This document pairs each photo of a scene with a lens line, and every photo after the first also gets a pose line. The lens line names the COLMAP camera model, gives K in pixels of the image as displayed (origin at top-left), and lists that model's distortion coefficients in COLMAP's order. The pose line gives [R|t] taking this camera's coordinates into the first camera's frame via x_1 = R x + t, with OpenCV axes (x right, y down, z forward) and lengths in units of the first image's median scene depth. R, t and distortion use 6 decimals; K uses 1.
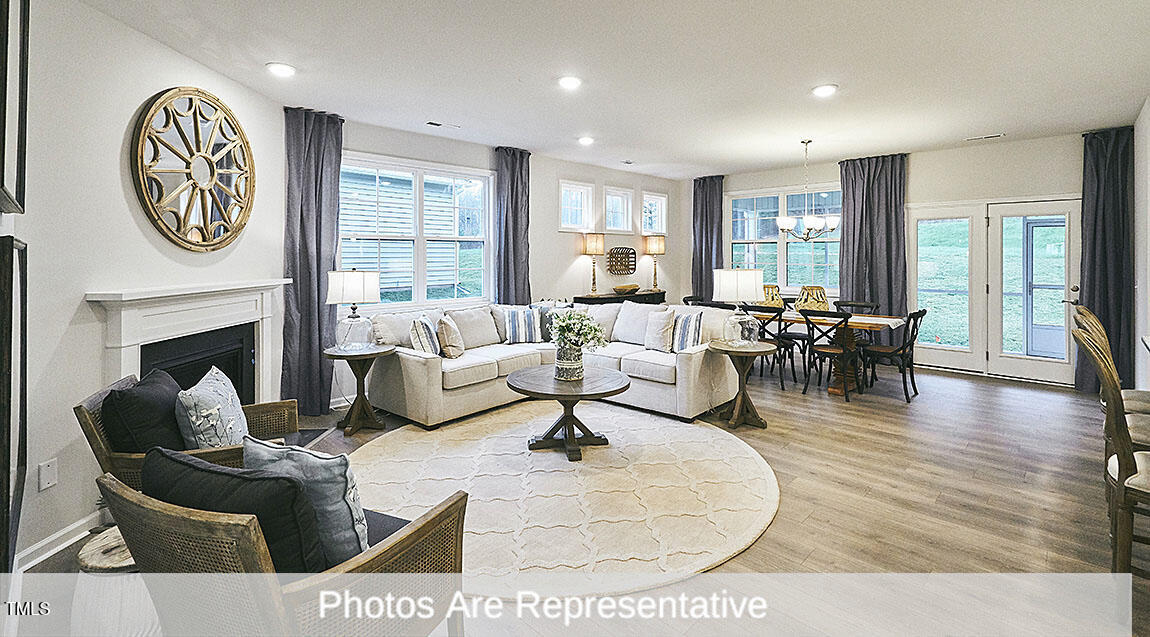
lens RADIAL K [[512.3, 0, 589.1], [0, 512.3, 251.5], [0, 0, 1]] dist [0.005786, 0.001361]
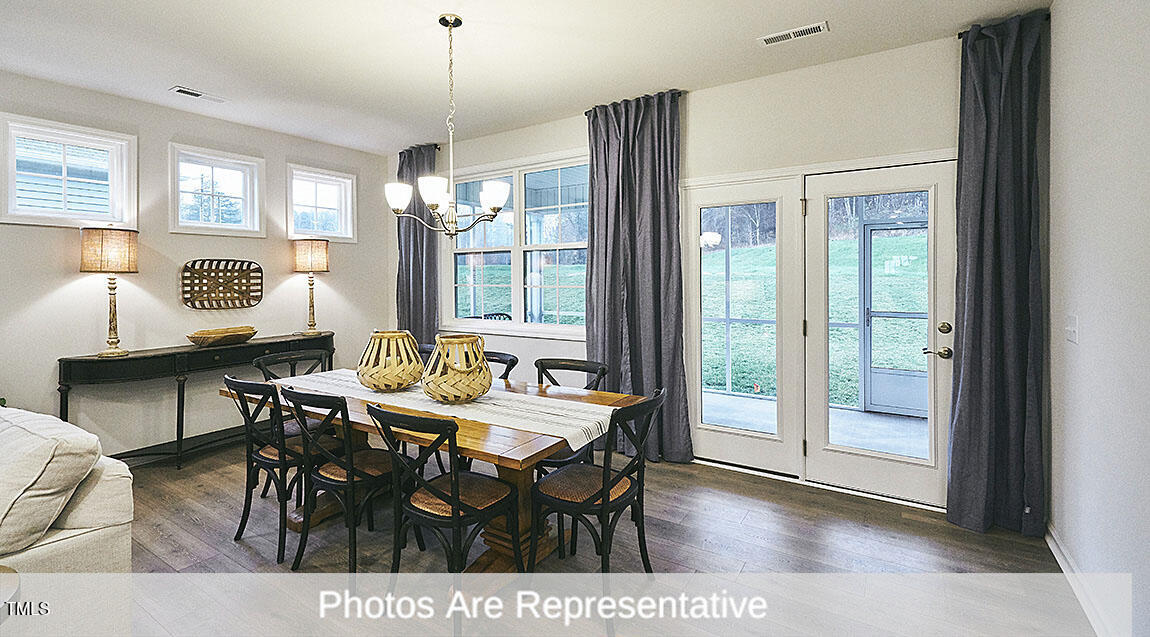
lens RADIAL K [[512.3, 0, 568.0], [0, 512.3, 278.5], [0, 0, 1]] dist [0.005786, 0.001361]
pose [[0.983174, -0.007821, 0.182507, 0.466189], [0.006029, 0.999928, 0.010374, 0.013076], [-0.182575, -0.009100, 0.983150, 0.552942]]
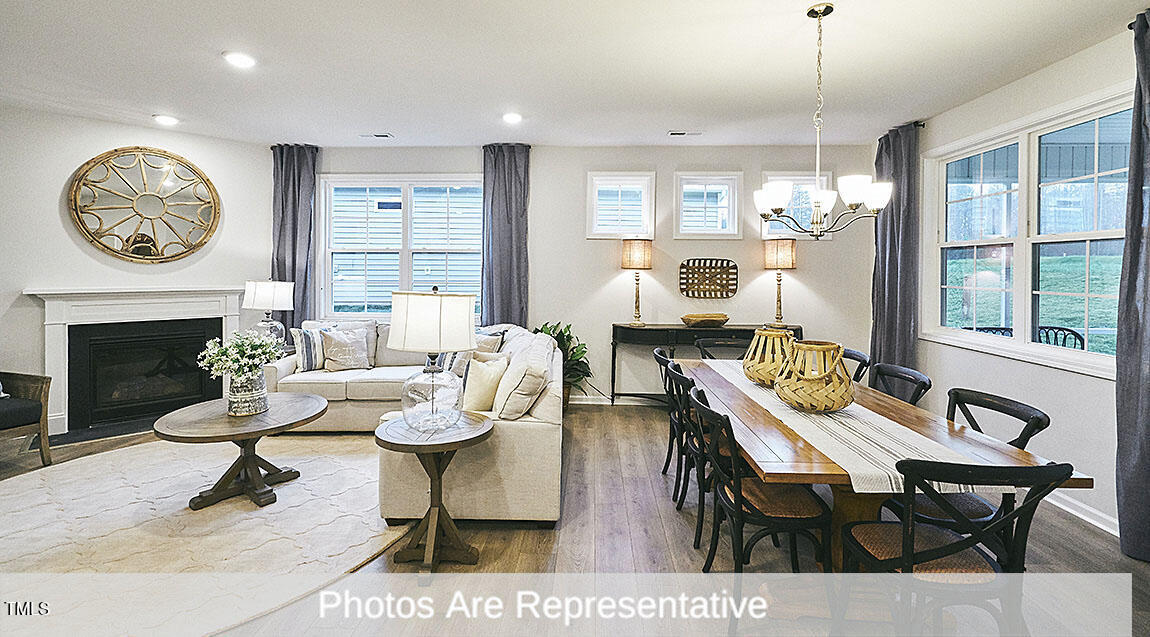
lens RADIAL K [[512.3, 0, 574.2], [0, 512.3, 274.9], [0, 0, 1]] dist [0.005786, 0.001361]
pose [[0.661048, 0.015778, -0.750178, 0.656454], [-0.001579, 0.999806, 0.019636, 0.001166], [0.750342, -0.011796, 0.660945, 0.583700]]
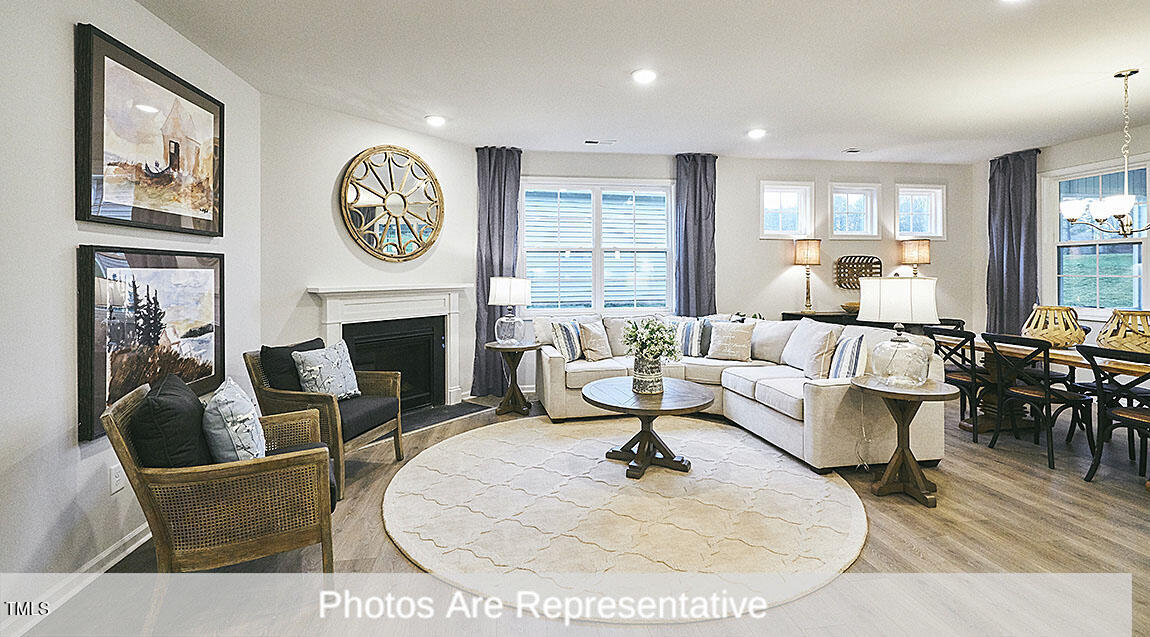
lens RADIAL K [[512.3, 0, 583.7], [0, 512.3, 270.0], [0, 0, 1]] dist [0.005786, 0.001361]
pose [[0.794475, -0.005405, -0.607273, 0.302768], [0.007241, 0.999974, 0.000573, 0.015541], [0.607254, -0.004853, 0.794493, 0.126085]]
